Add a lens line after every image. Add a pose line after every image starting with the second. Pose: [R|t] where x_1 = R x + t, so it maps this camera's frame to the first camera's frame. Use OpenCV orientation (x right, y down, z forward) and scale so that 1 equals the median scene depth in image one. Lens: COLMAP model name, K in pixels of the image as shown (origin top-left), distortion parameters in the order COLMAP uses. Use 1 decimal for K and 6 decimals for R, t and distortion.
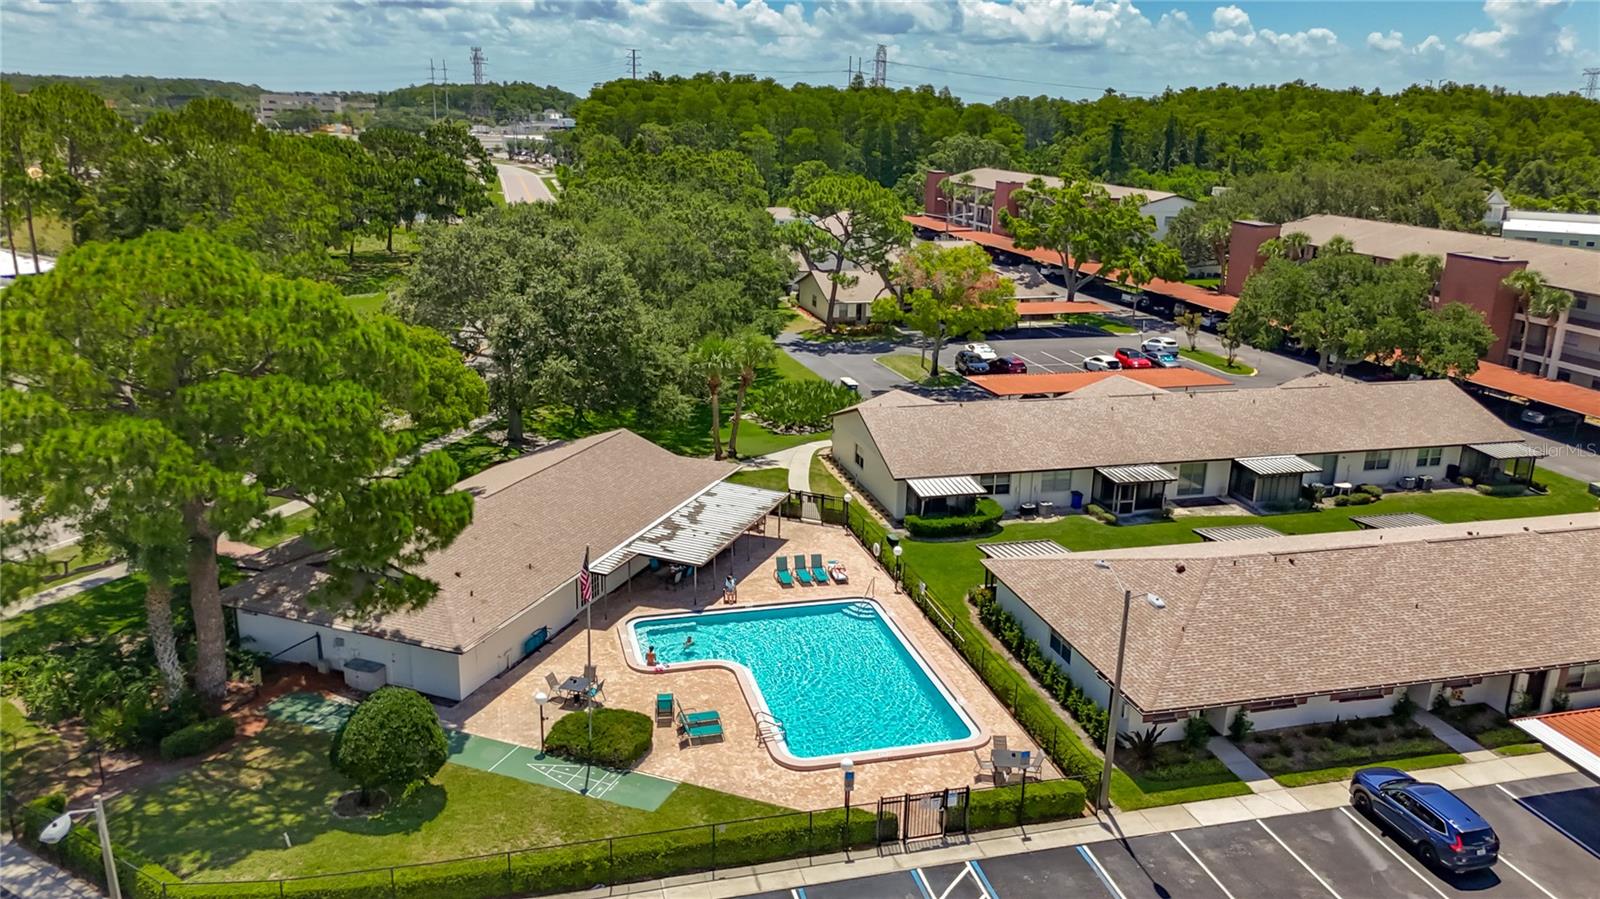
lens RADIAL K [[1145.0, 0, 782.5], [0, 1145.0, 481.4], [0, 0, 1]] dist [0.083783, -0.084731]
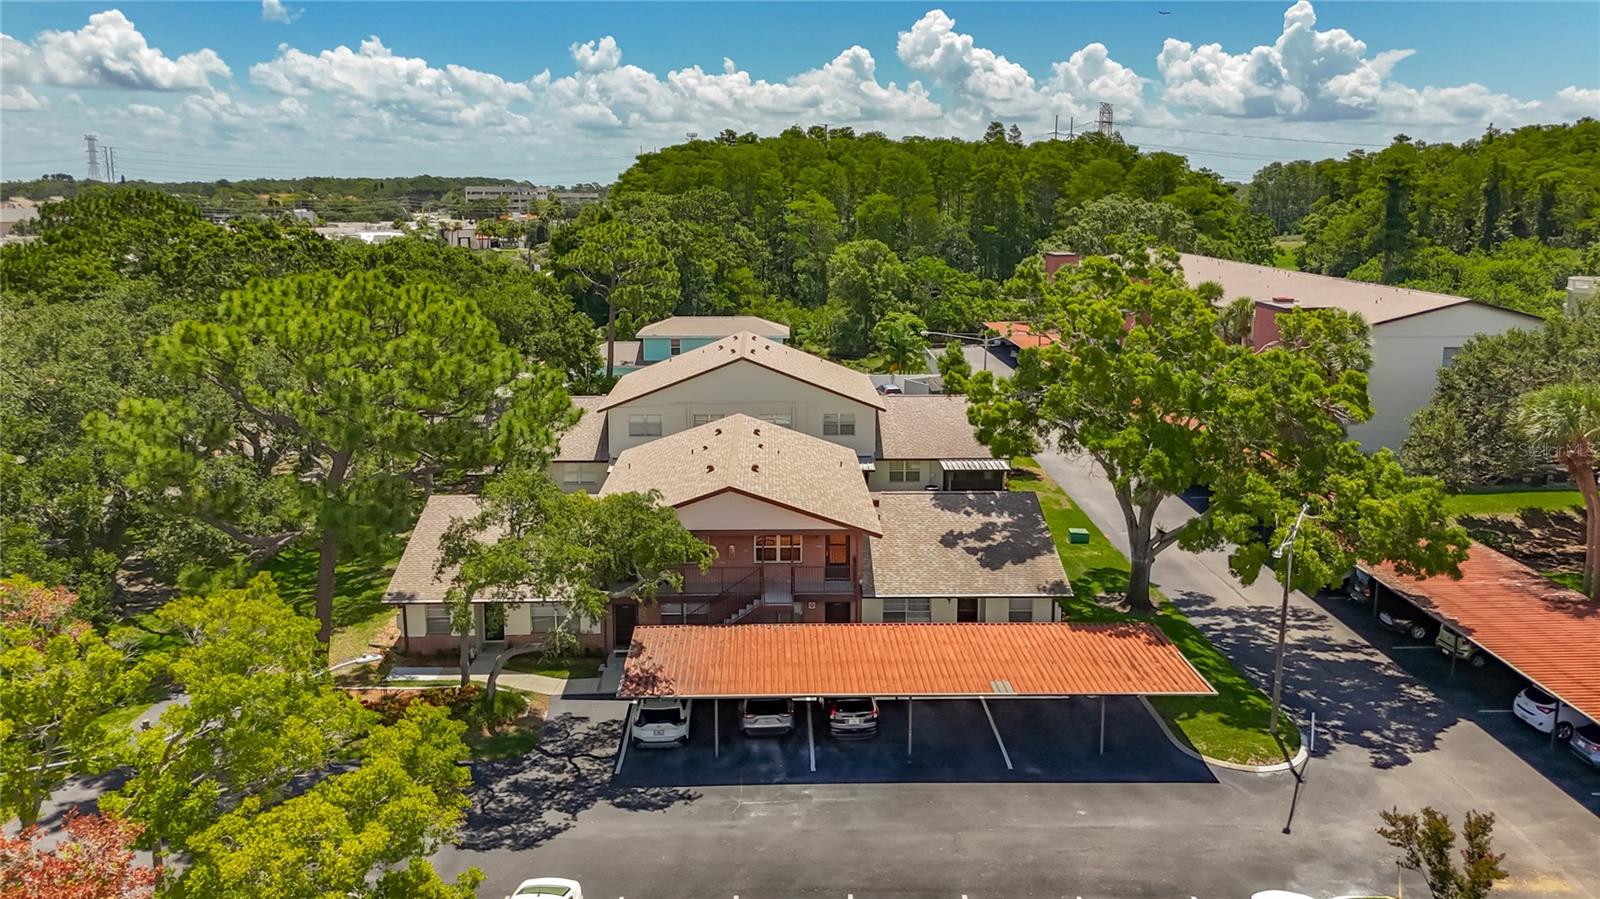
lens RADIAL K [[1182.7, 0, 795.2], [0, 1182.7, 433.6], [0, 0, 1]] dist [0.035842, -0.005508]
pose [[0.973776, 0.020510, -0.226584, 0.118865], [-0.046449, 0.992874, -0.109746, -0.082682], [0.222719, 0.117393, 0.967789, 0.310912]]
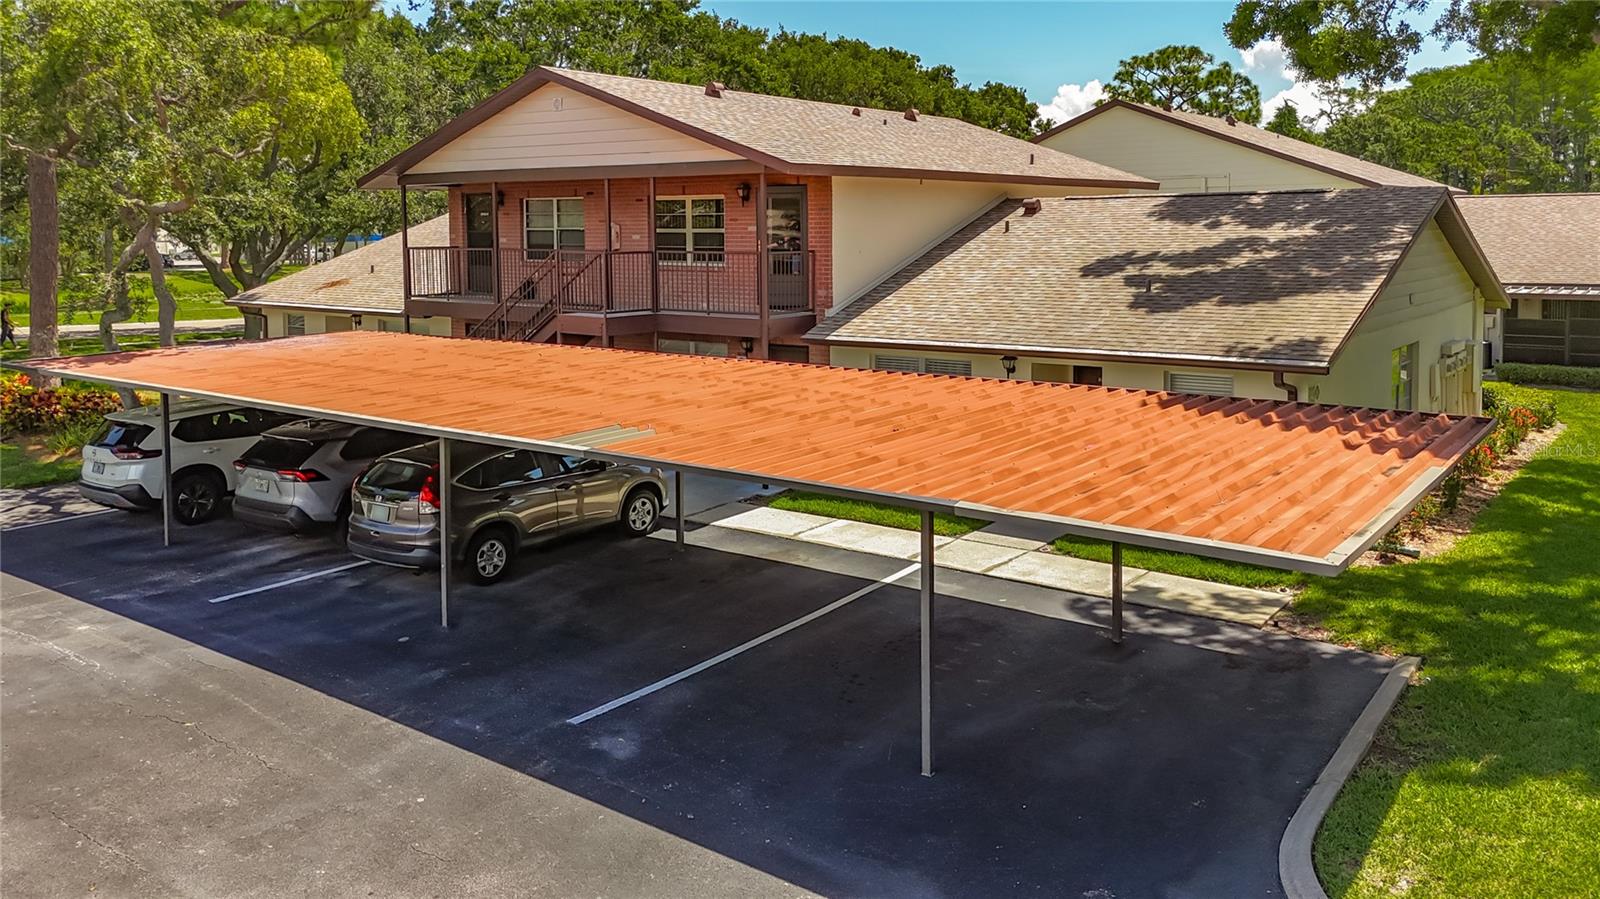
lens RADIAL K [[1200.6, 0, 802.7], [0, 1200.6, 447.6], [0, 0, 1]] dist [0.071890, -0.083365]
pose [[0.625617, 0.113531, -0.771825, 0.150953], [-0.214714, 0.976202, -0.030447, -0.068837], [0.750000, 0.184770, 0.635106, 0.440135]]
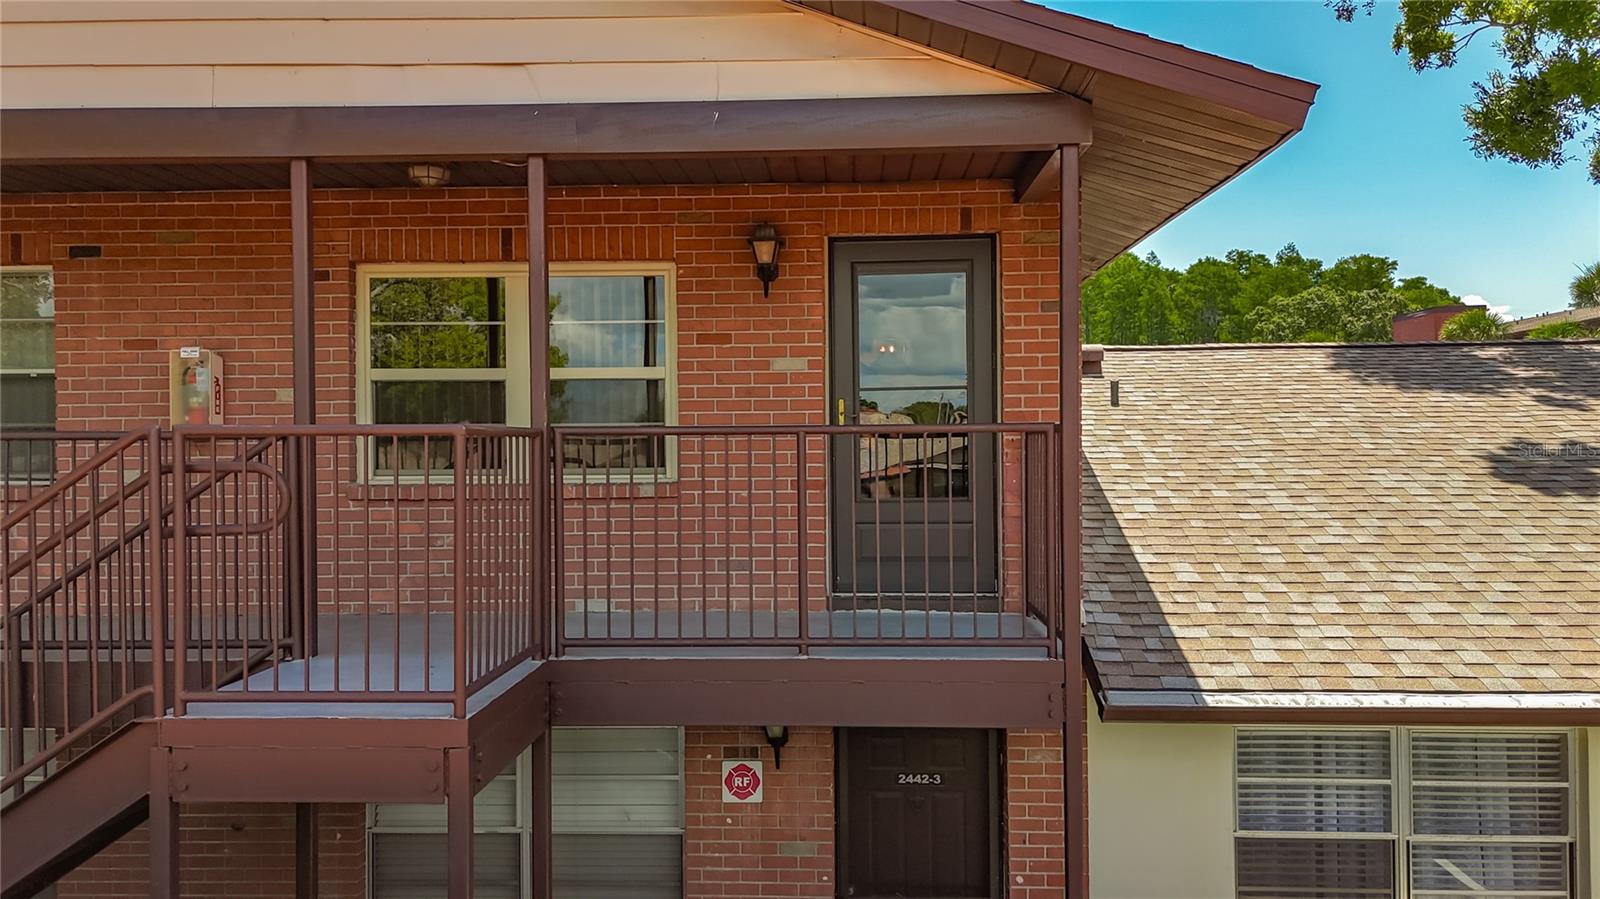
lens RADIAL K [[1200.6, 0, 802.7], [0, 1200.6, 447.6], [0, 0, 1]] dist [0.071890, -0.083365]
pose [[0.953422, -0.029390, -0.300205, 0.090224], [-0.062701, 0.954192, -0.292550, -0.075902], [0.295052, 0.297746, 0.907905, 0.464205]]
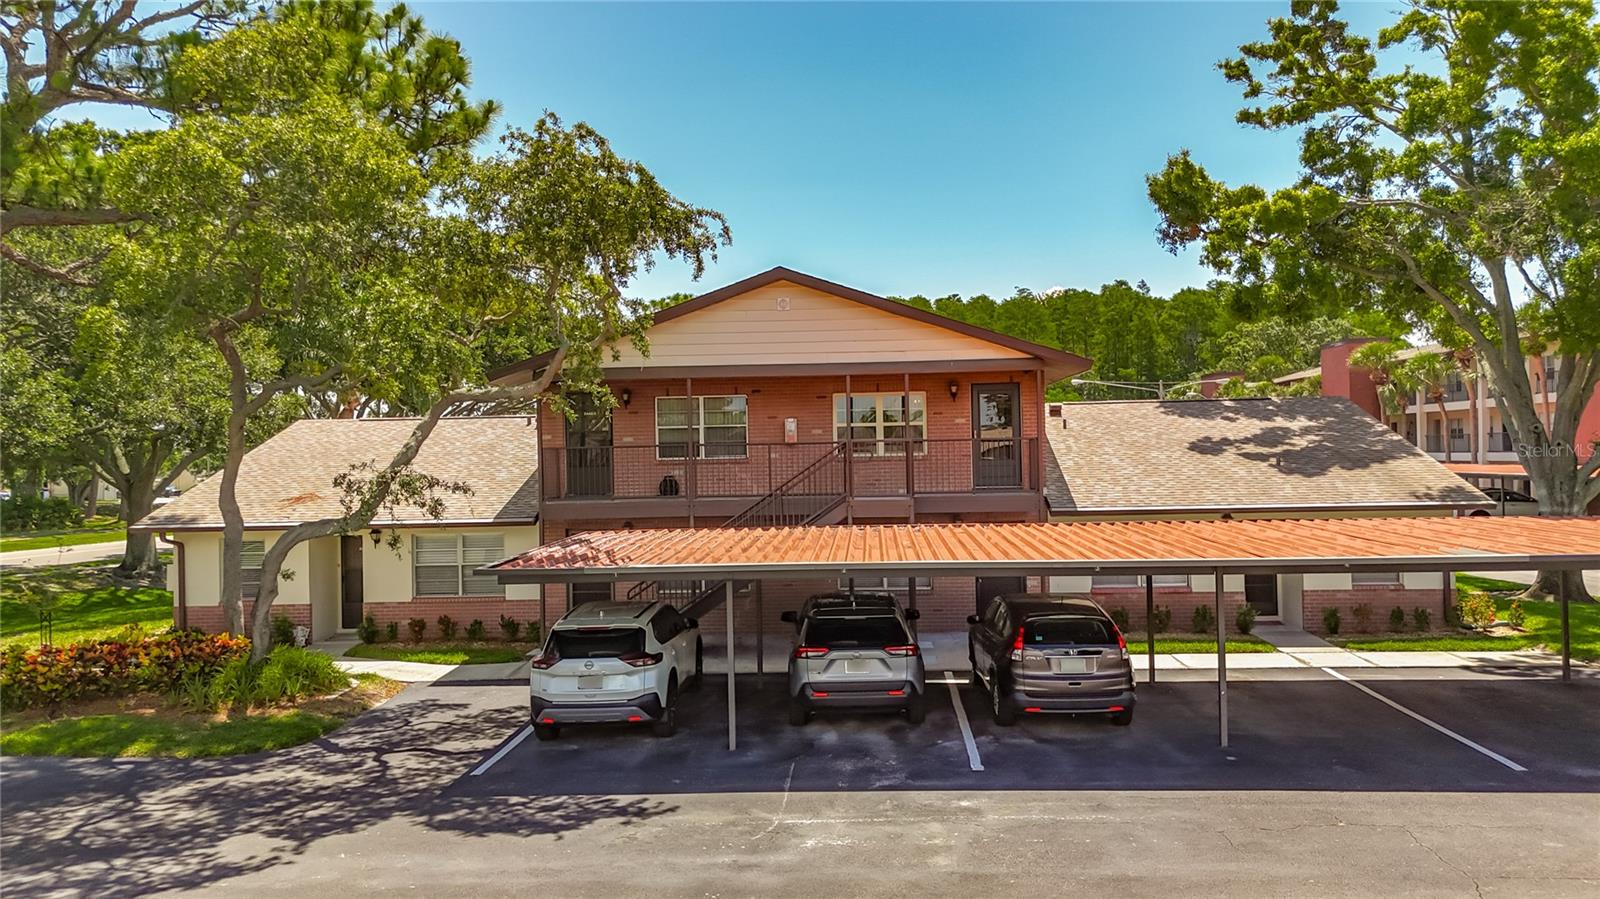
lens RADIAL K [[1197.8, 0, 804.6], [0, 1197.8, 445.6], [0, 0, 1]] dist [0.078574, -0.152011]
pose [[0.950936, -0.044624, -0.306152, 0.098976], [-0.052633, 0.951787, -0.302211, -0.054518], [0.304877, 0.303497, 0.902740, 0.399660]]
